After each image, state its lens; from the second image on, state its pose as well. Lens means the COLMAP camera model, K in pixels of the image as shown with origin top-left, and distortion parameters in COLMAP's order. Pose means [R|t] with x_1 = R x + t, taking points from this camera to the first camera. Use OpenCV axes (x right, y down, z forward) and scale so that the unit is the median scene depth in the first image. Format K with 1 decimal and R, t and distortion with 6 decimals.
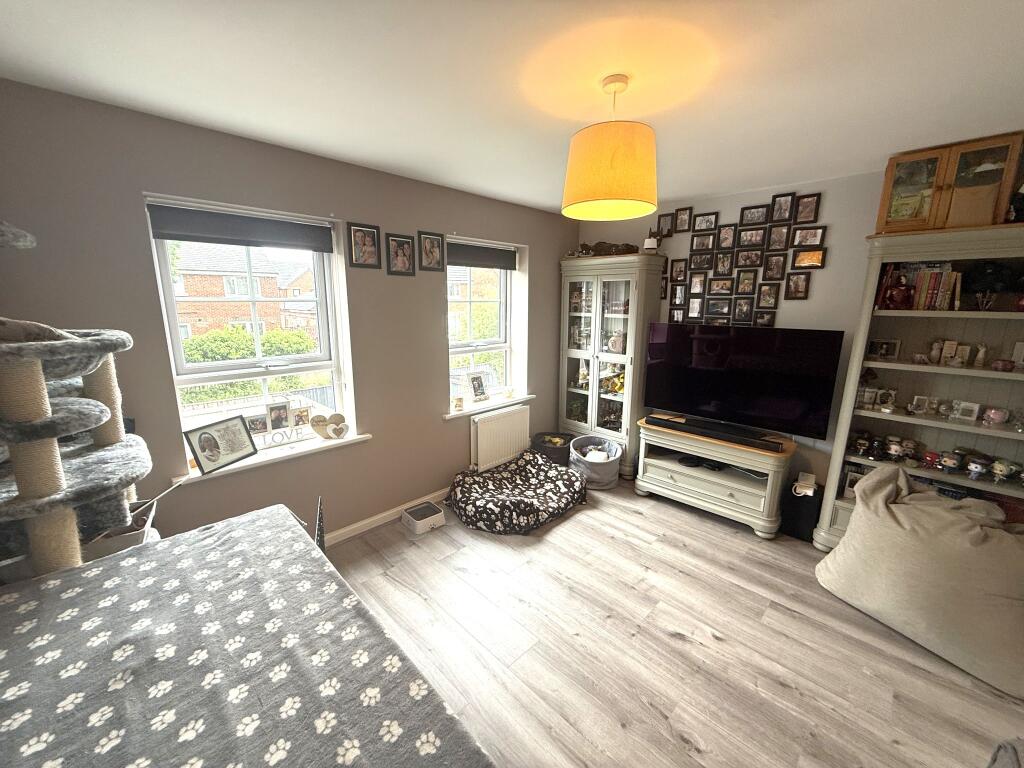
lens RADIAL K [[406.7, 0, 508.4], [0, 406.7, 382.9], [0, 0, 1]] dist [-0.000107, -0.000107]
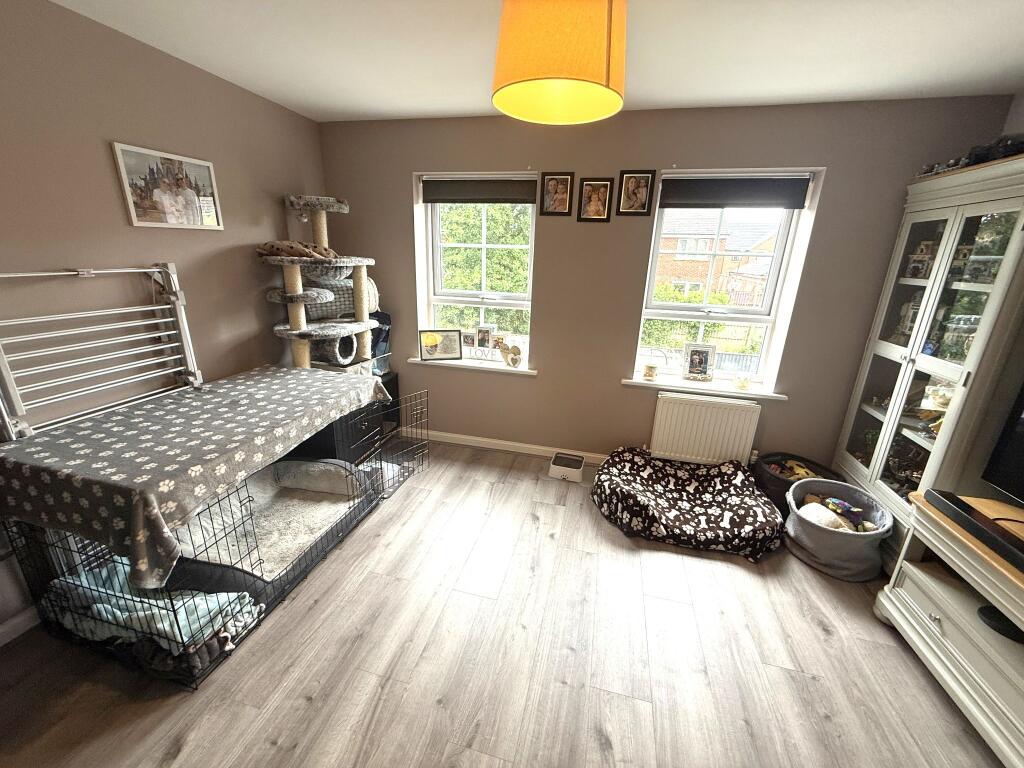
lens RADIAL K [[406.7, 0, 508.4], [0, 406.7, 382.9], [0, 0, 1]] dist [-0.000107, -0.000107]
pose [[0.516158, 0.269263, -0.813067, 0.474143], [-0.201442, 0.960833, 0.190318, -0.035492], [0.832468, 0.065552, 0.550182, 0.291926]]
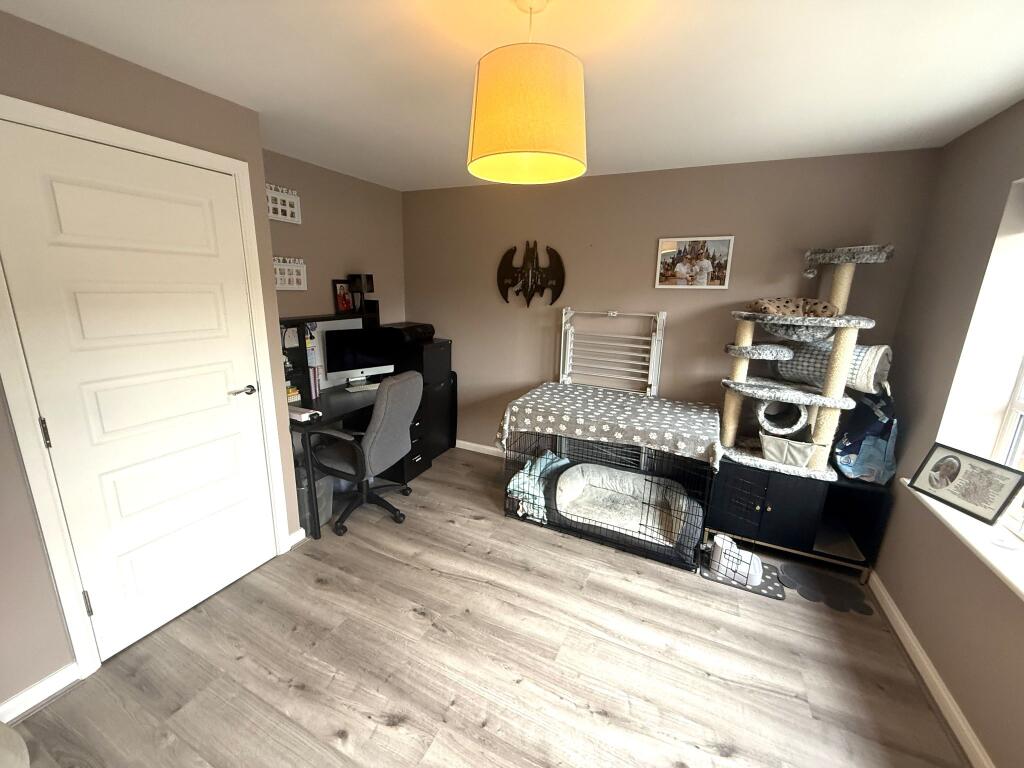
lens RADIAL K [[406.7, 0, 508.4], [0, 406.7, 382.9], [0, 0, 1]] dist [-0.000107, -0.000107]
pose [[-0.939690, 0.048679, -0.338545, 0.290191], [-0.102012, 0.904880, 0.413263, -0.192250], [0.326459, 0.422875, -0.845341, 0.941745]]
